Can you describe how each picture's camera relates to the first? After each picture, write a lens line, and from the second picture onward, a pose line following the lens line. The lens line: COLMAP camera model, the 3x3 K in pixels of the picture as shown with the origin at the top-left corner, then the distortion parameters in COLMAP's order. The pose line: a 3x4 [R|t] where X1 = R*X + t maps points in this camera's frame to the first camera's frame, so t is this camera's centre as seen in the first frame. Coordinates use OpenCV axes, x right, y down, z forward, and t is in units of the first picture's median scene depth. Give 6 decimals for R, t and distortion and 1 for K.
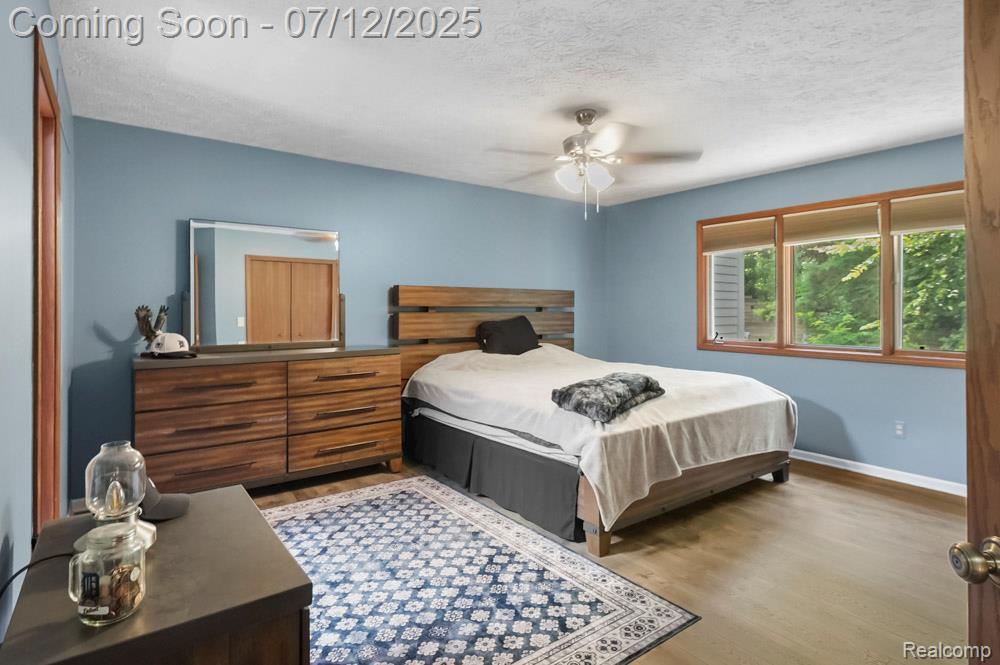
lens RADIAL K [[515.3, 0, 491.5], [0, 515.3, 305.5], [0, 0, 1]] dist [0.003306, 0.000200]
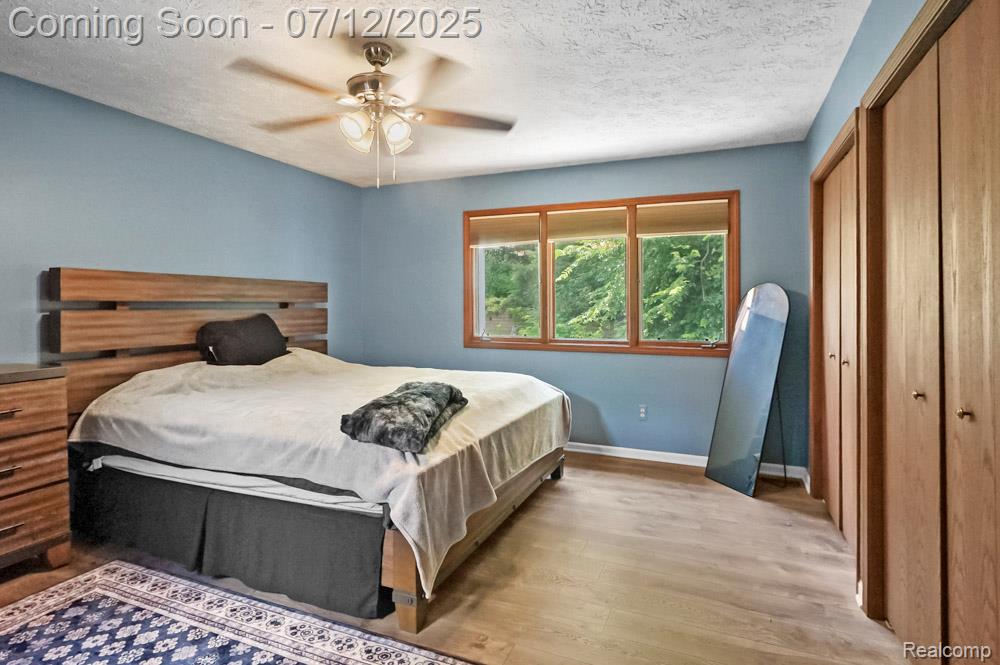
lens RADIAL K [[523.3, 0, 500.3], [0, 523.3, 308.3], [0, 0, 1]] dist [-0.003205, 0.000280]
pose [[0.859442, -0.004504, 0.511213, -0.056308], [-0.002167, 0.999920, 0.012453, 0.002176], [-0.511229, -0.011810, 0.859364, 0.220466]]
